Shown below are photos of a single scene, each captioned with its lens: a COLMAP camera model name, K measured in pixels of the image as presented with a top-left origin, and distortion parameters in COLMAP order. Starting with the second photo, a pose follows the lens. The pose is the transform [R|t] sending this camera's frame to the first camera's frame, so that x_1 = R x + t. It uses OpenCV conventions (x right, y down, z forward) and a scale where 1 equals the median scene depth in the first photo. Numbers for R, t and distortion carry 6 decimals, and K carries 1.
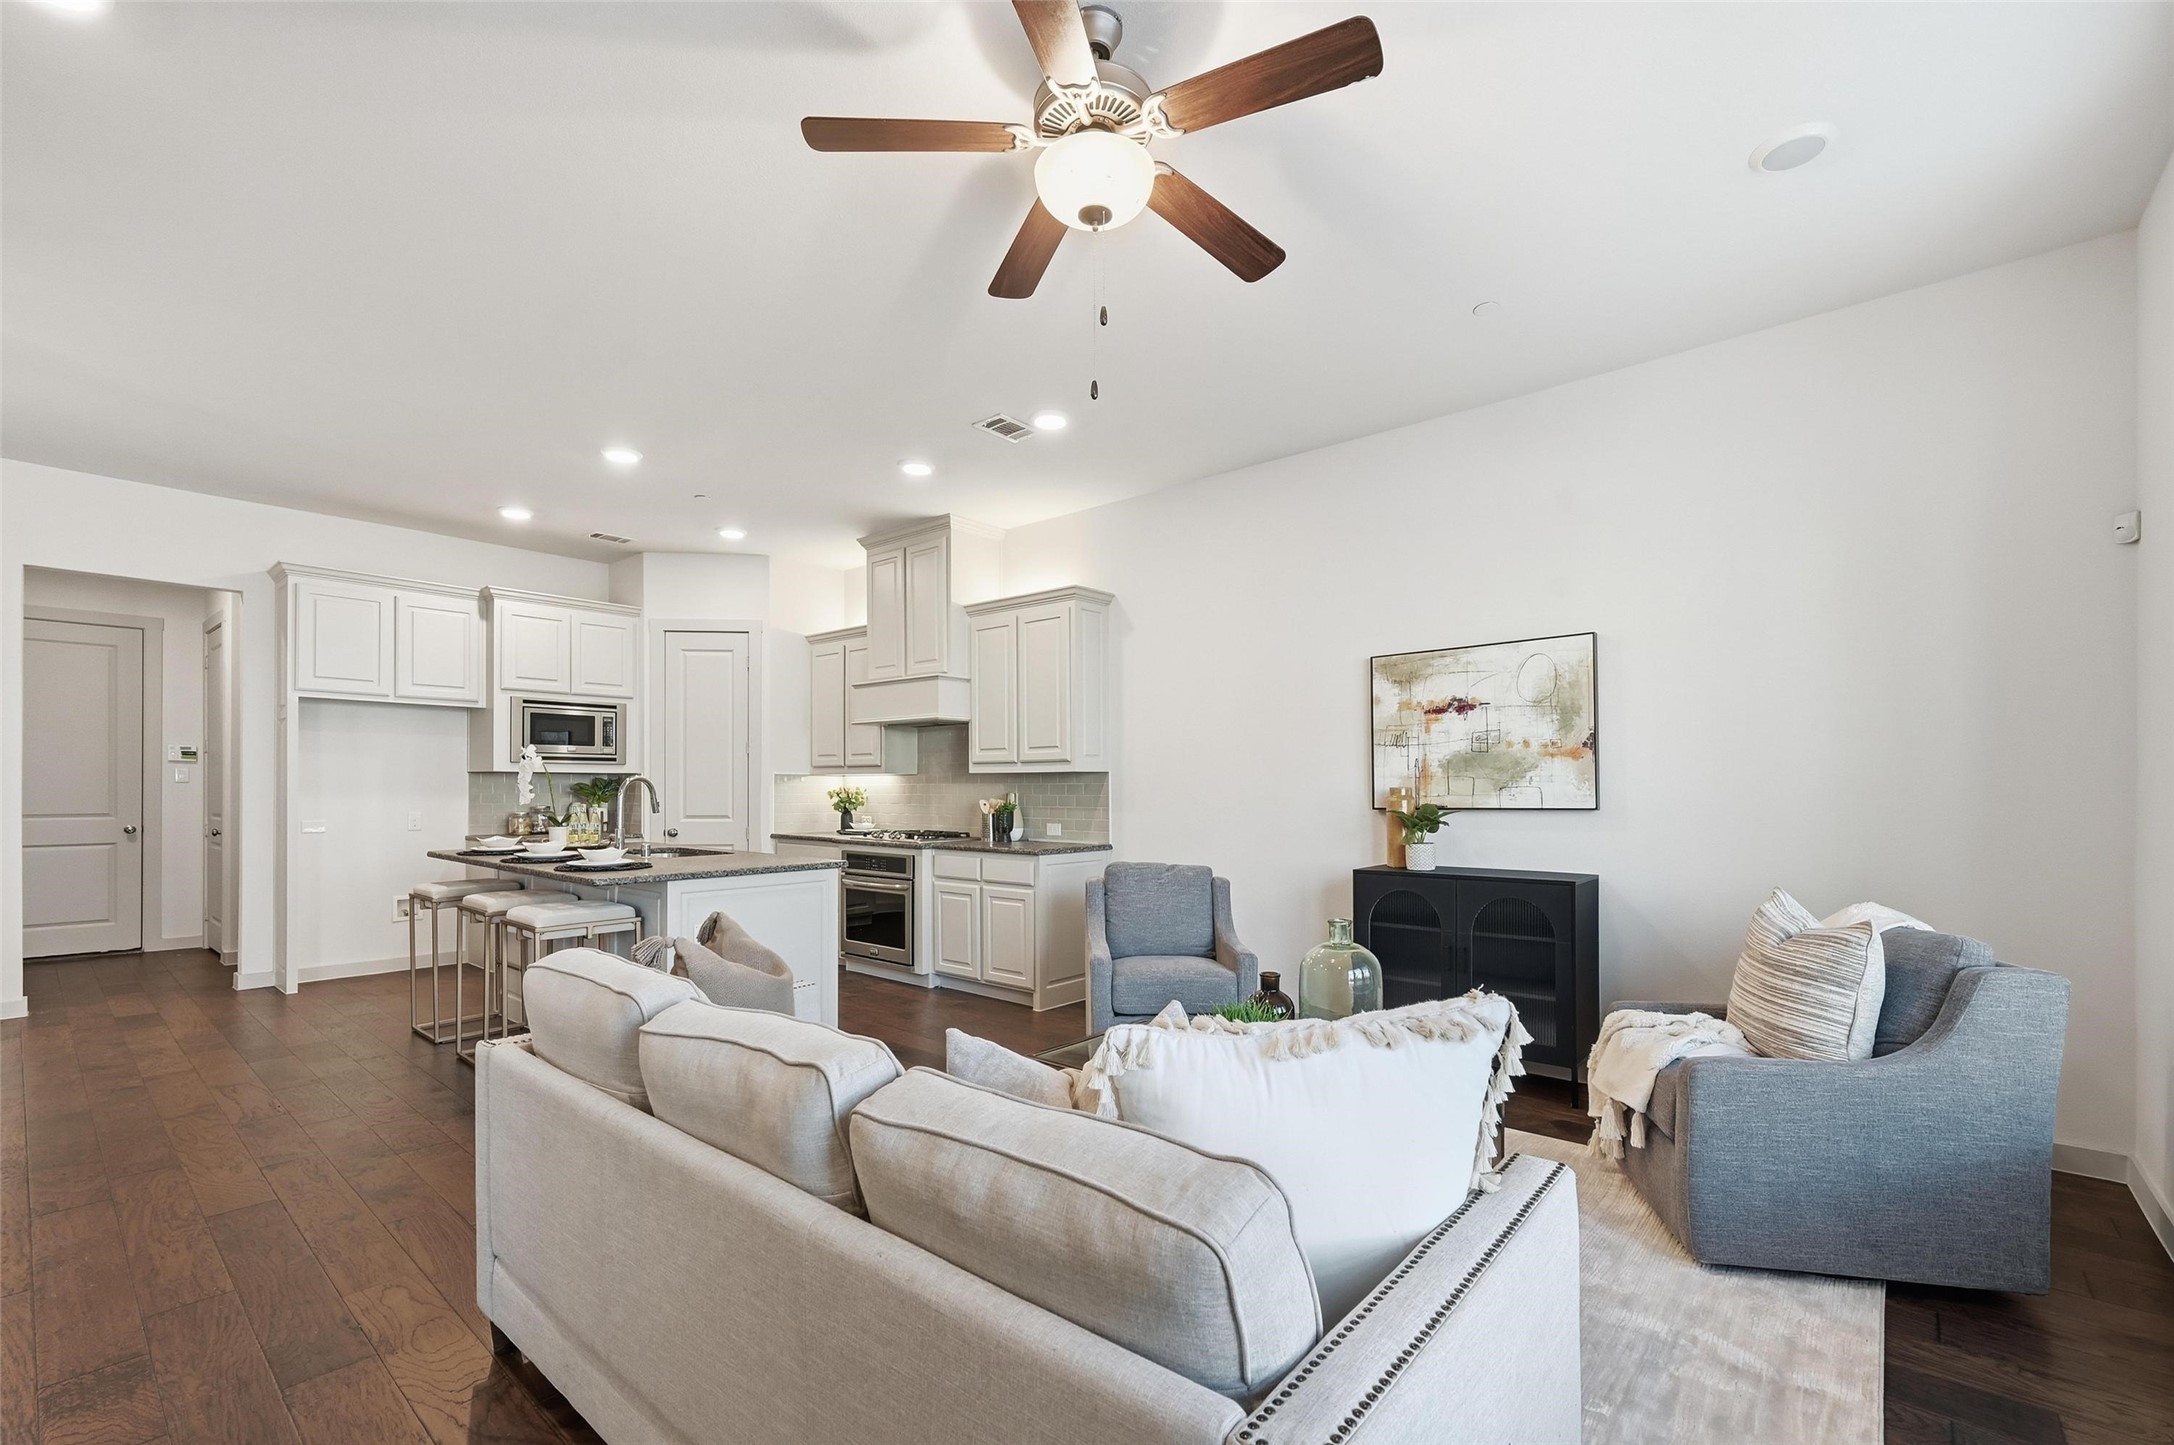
lens RADIAL K [[927.9, 0, 1110.5], [0, 927.9, 785.8], [0, 0, 1]] dist [0.000895, -0.000447]
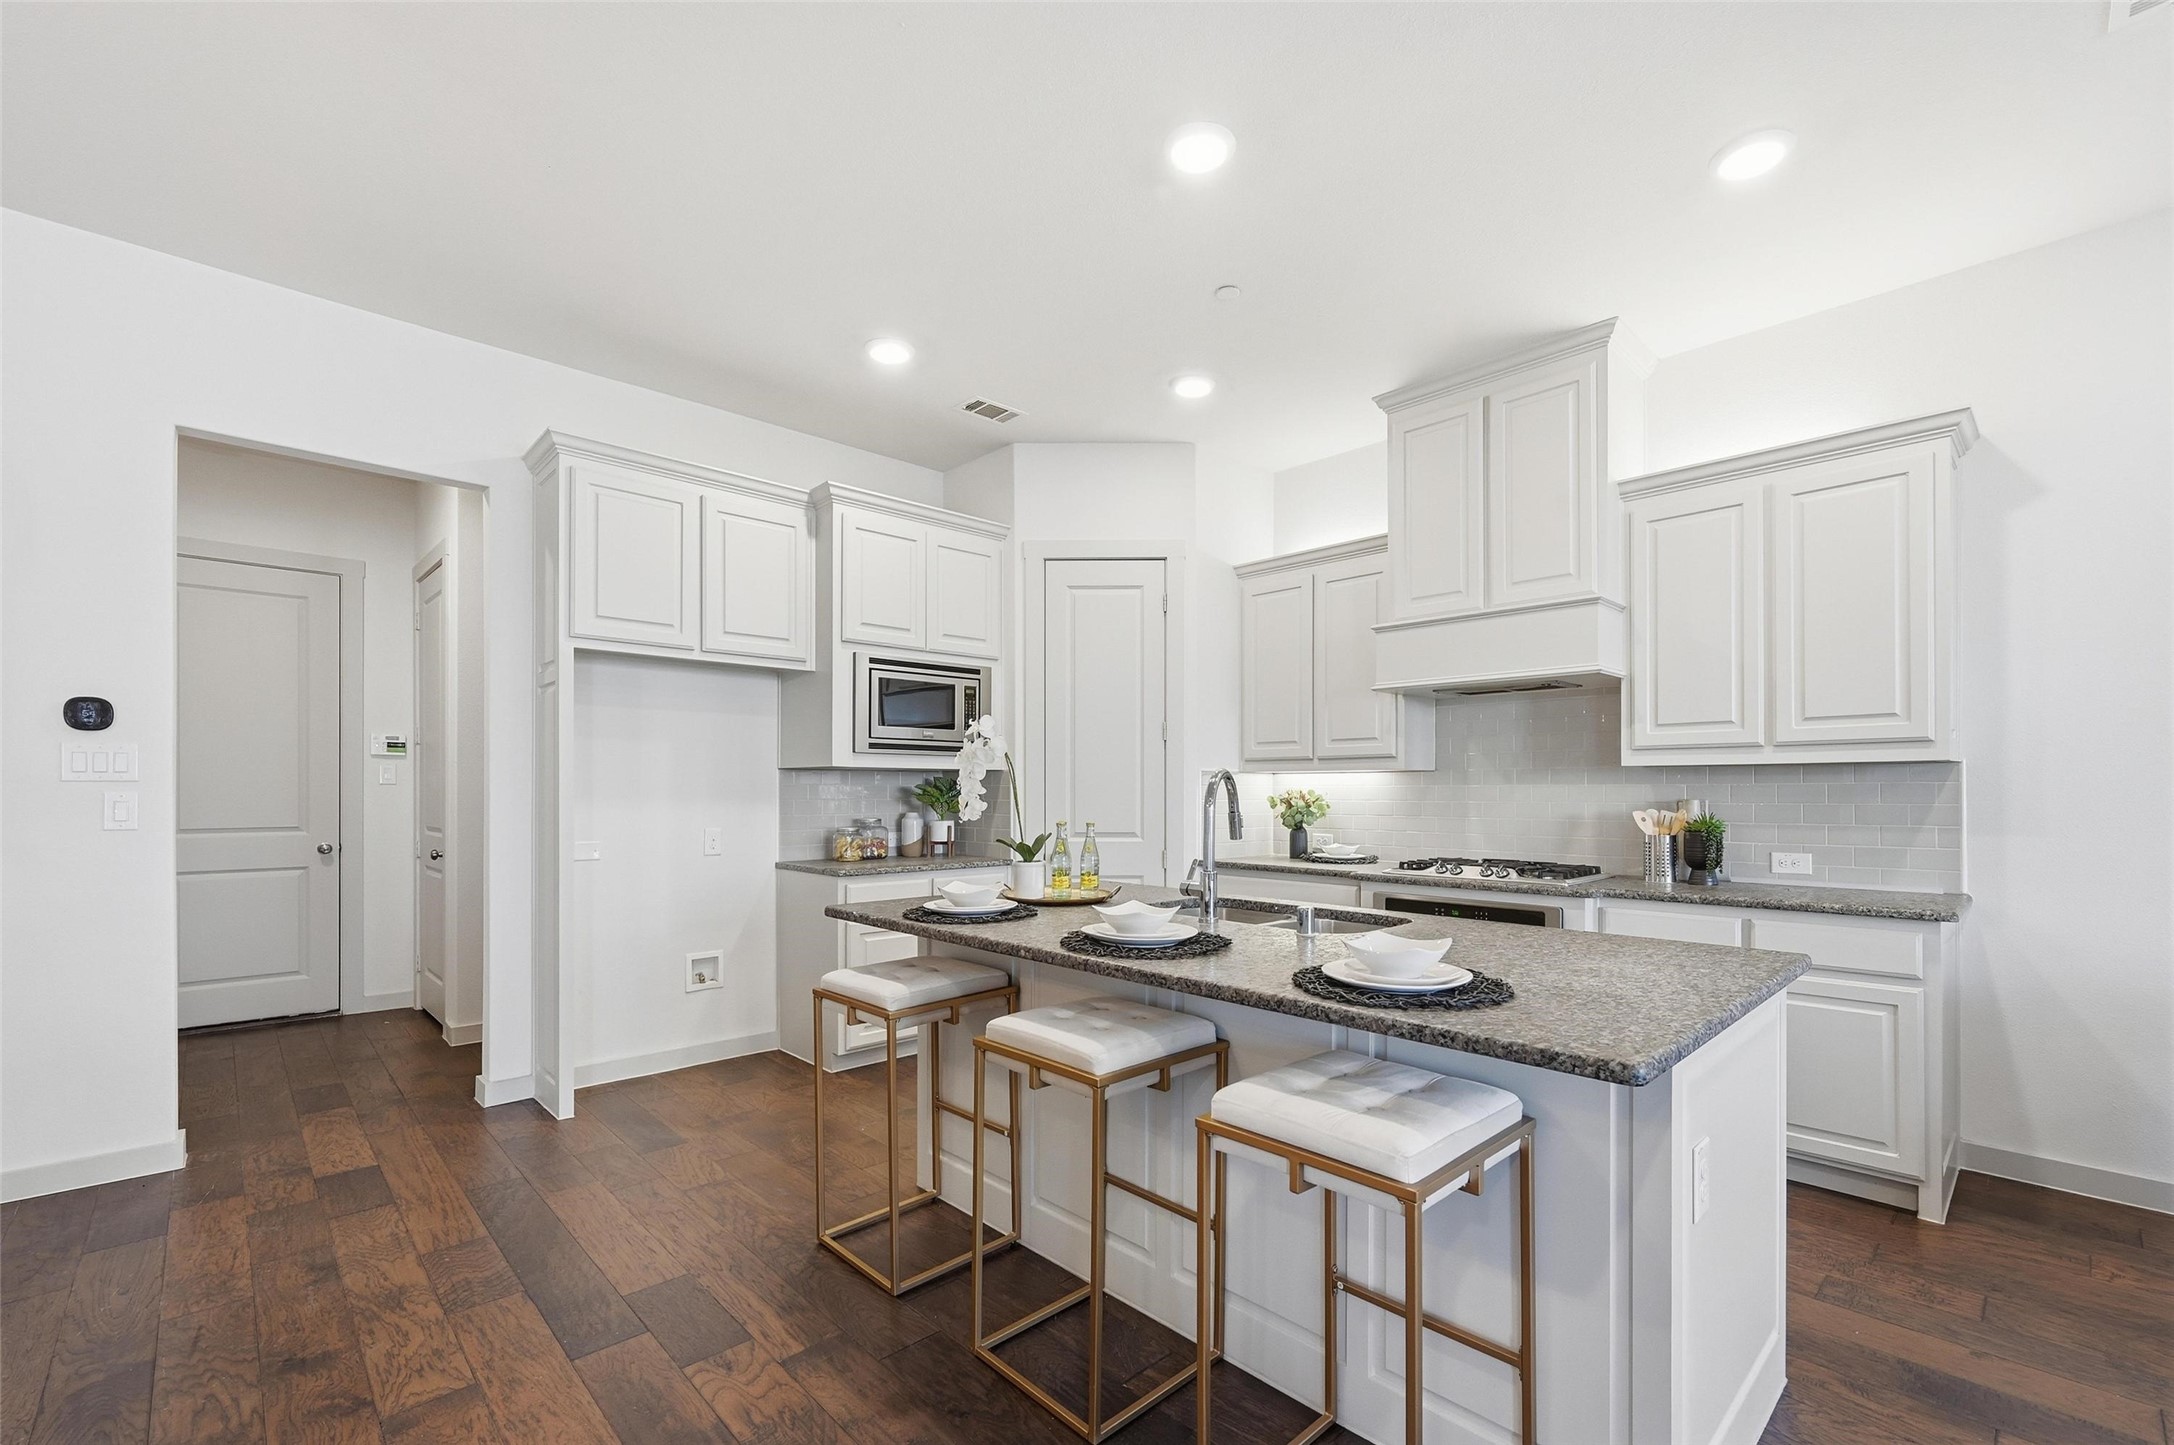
lens RADIAL K [[927.9, 0, 1109.3], [0, 927.9, 790.3], [0, 0, 1]] dist [0.000895, -0.000447]
pose [[0.994920, -0.000692, -0.100665, -0.400008], [0.000835, 0.999999, 0.001373, 0.000679], [0.100664, -0.001450, 0.994919, 0.363682]]
